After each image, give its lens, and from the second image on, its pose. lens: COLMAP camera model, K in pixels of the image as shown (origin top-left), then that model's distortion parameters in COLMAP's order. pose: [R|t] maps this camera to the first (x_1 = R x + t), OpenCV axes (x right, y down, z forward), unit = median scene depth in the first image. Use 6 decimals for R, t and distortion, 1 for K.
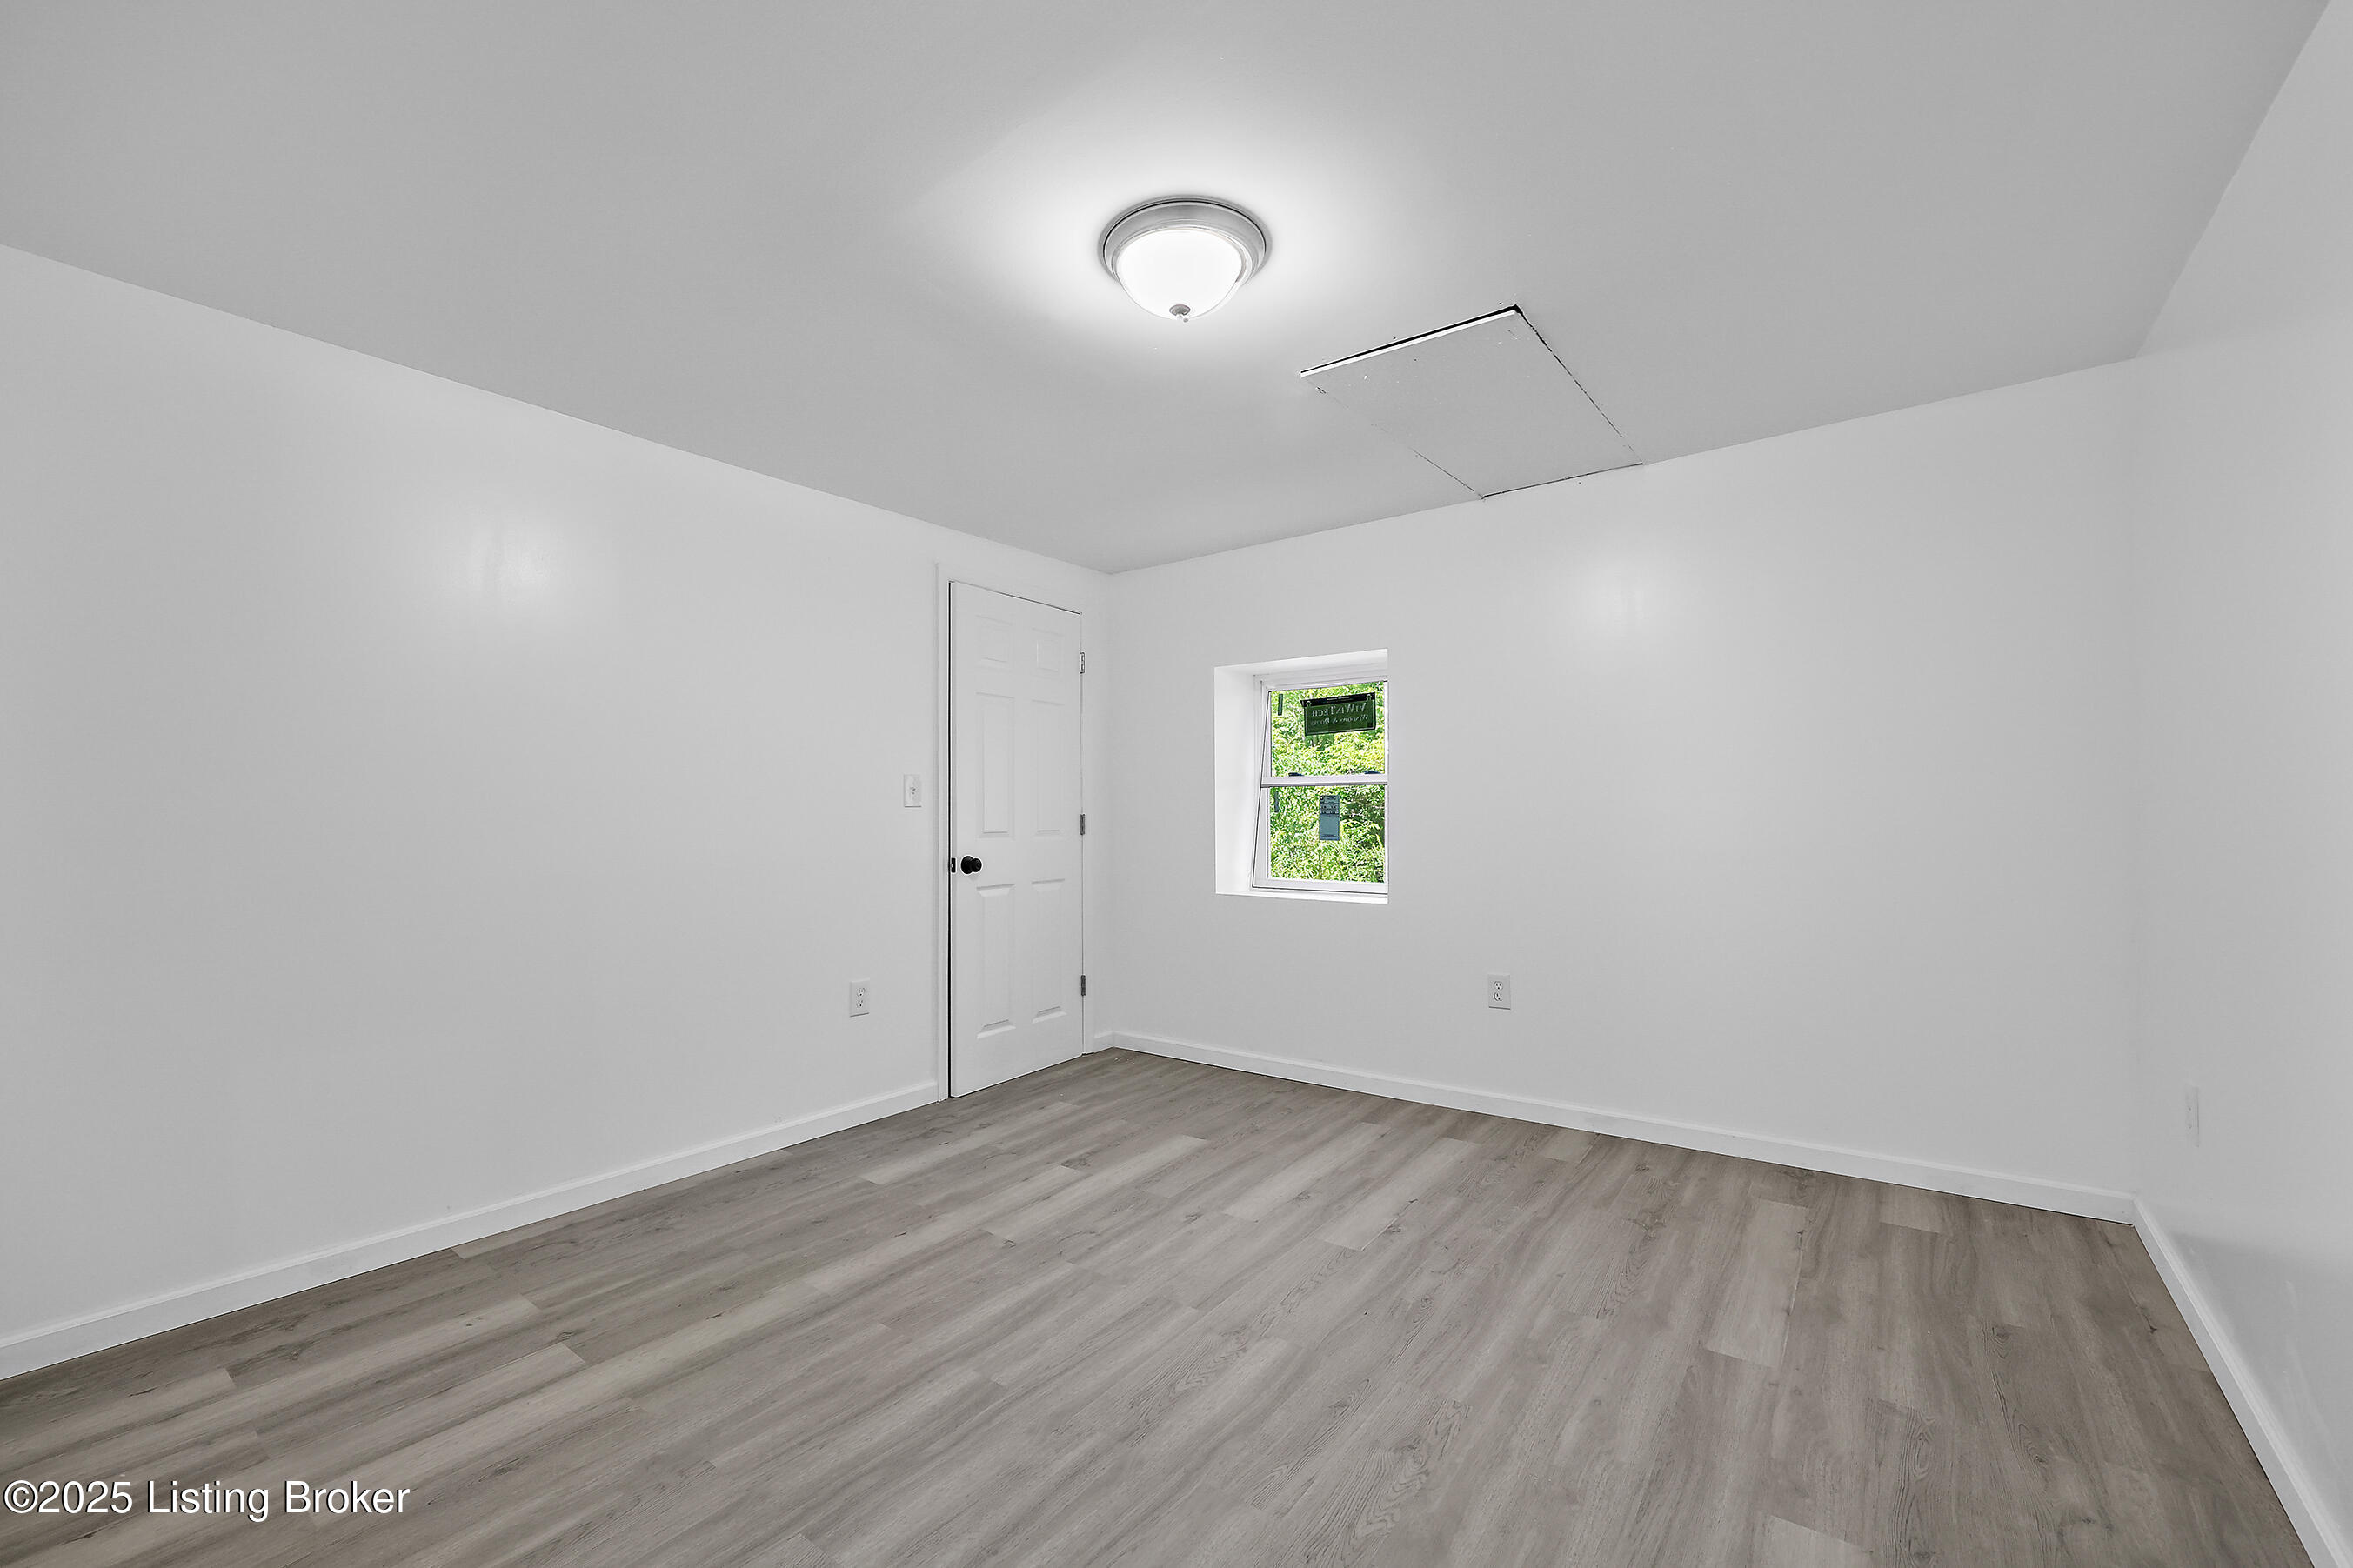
lens RADIAL K [[947.2, 0, 1188.0], [0, 947.2, 772.8], [0, 0, 1]] dist [-0.001117, -0.000289]
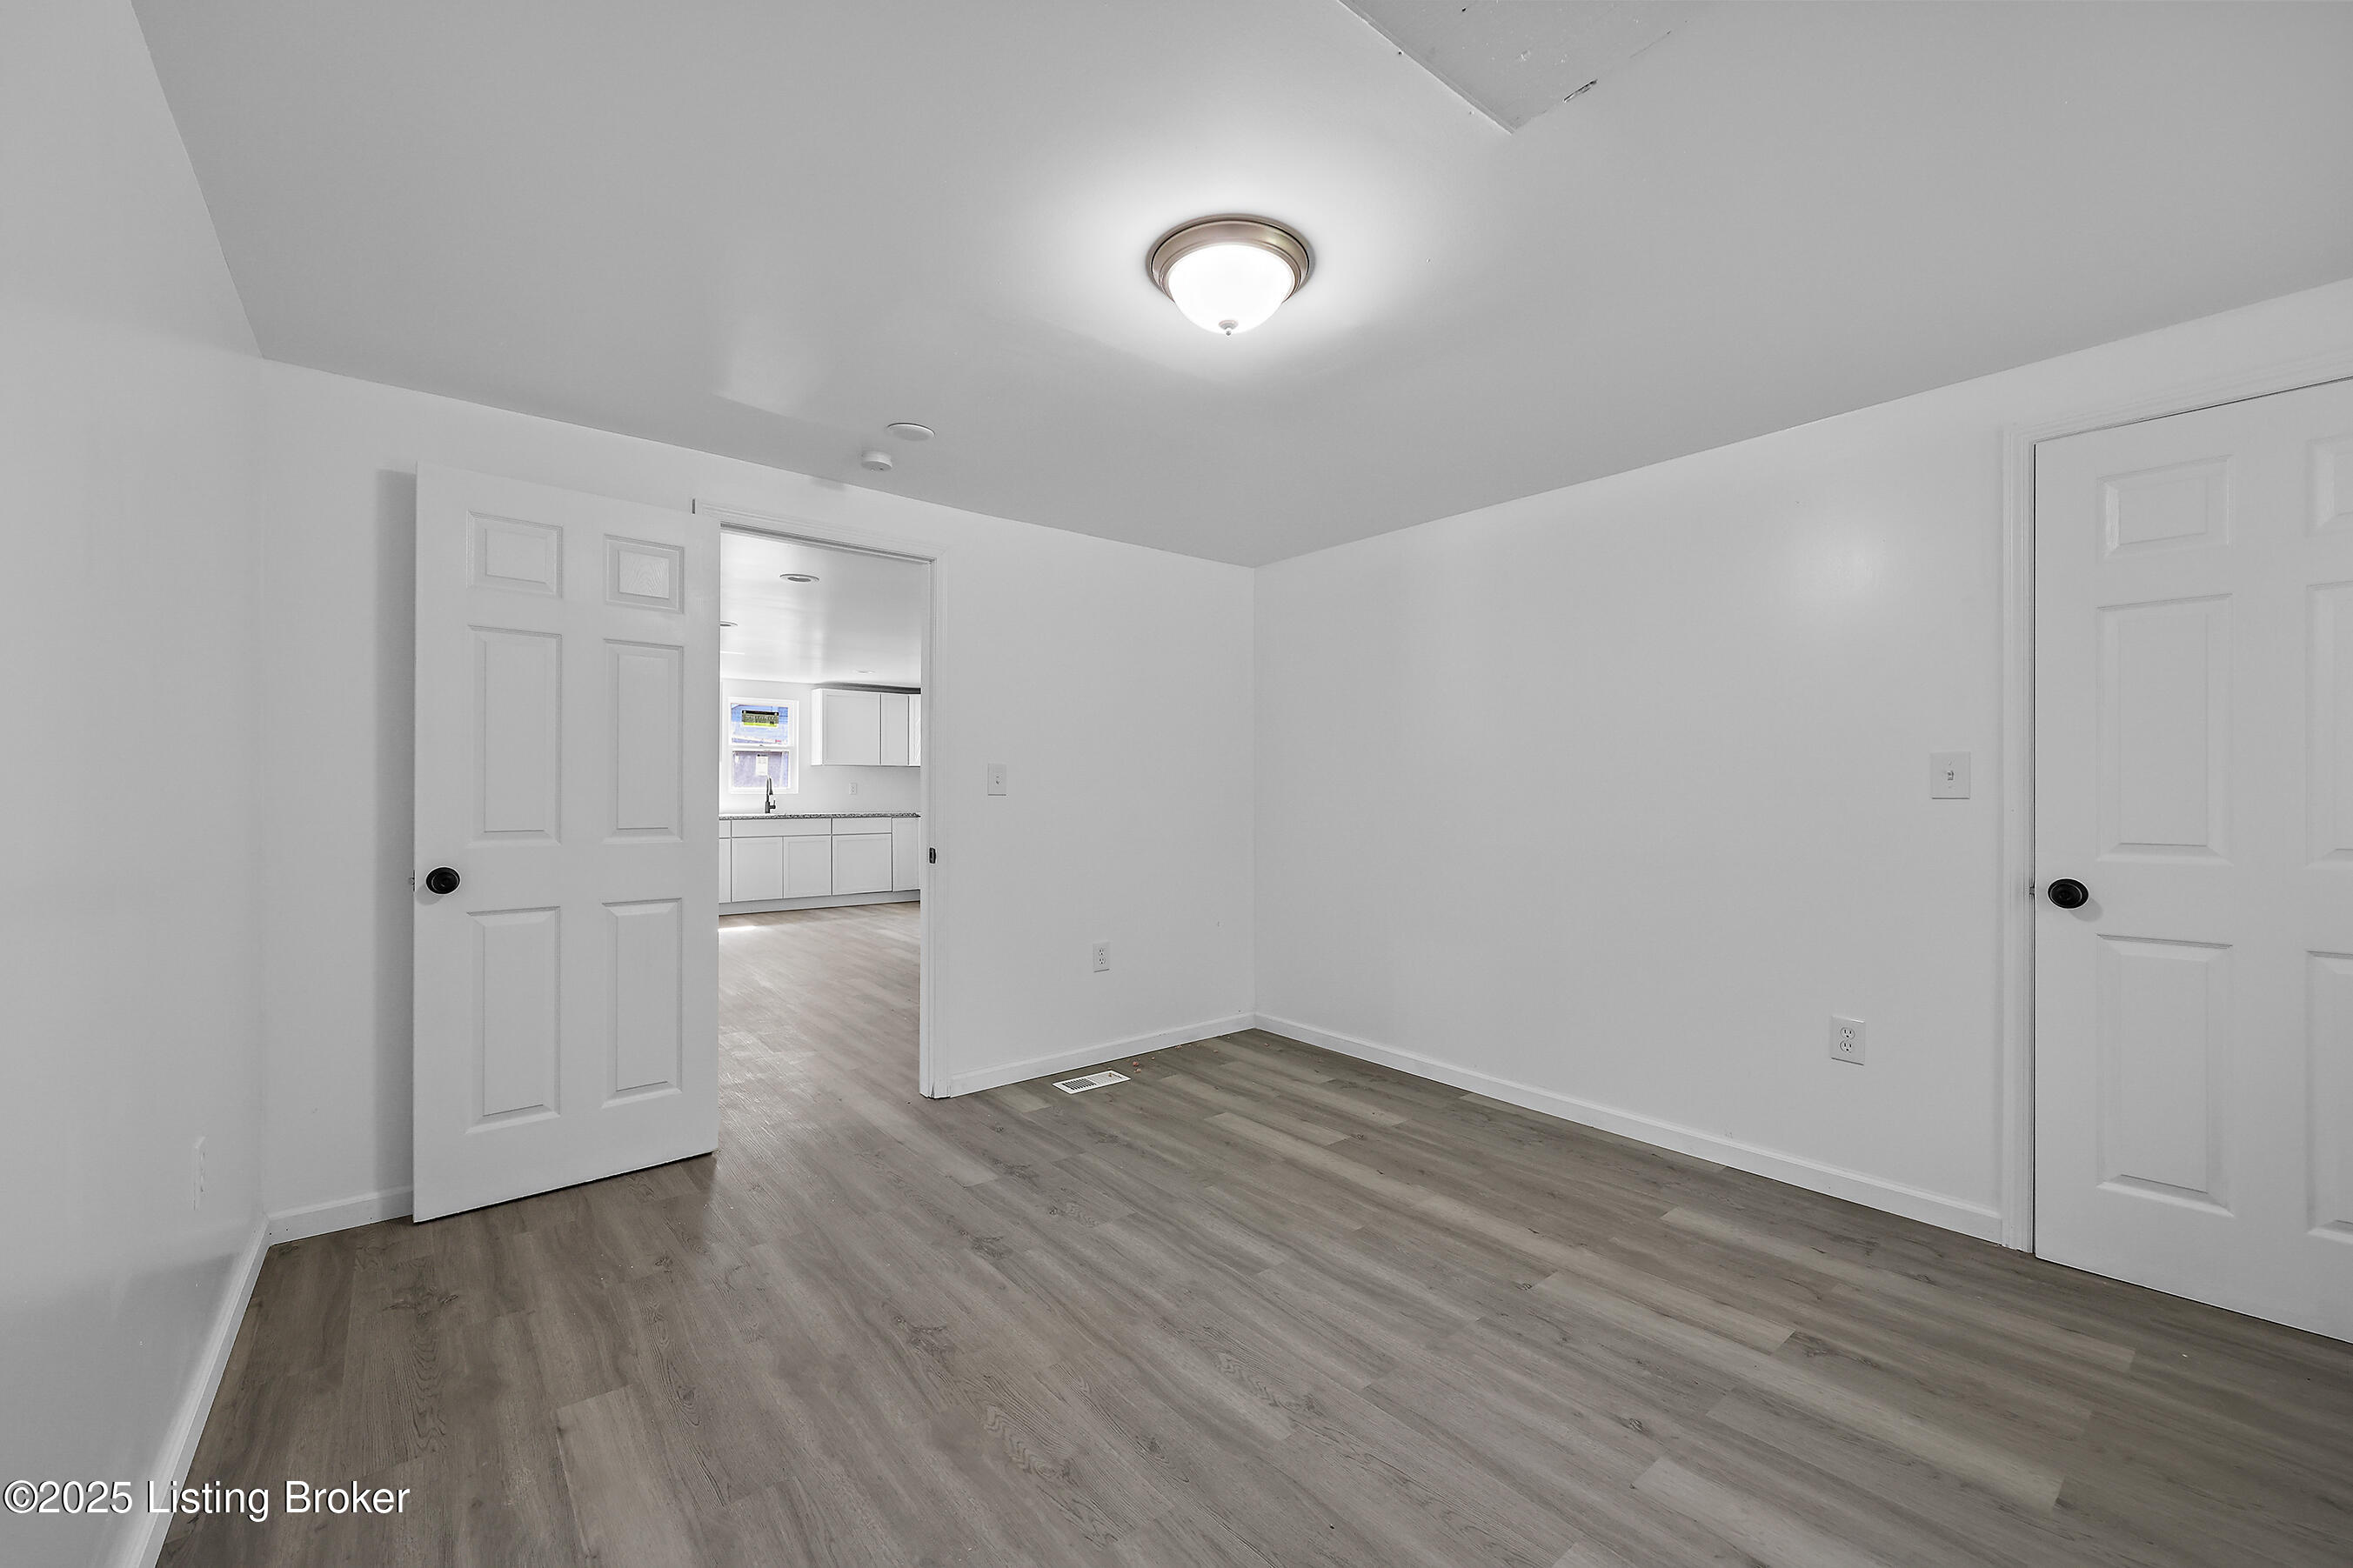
lens RADIAL K [[947.2, 0, 1188.0], [0, 947.2, 793.1], [0, 0, 1]] dist [-0.001117, -0.000289]
pose [[-0.242827, 0.004831, -0.970058, 0.831926], [0.039844, 0.999193, -0.004997, 0.020329], [0.969251, -0.039865, -0.242824, 1.009968]]
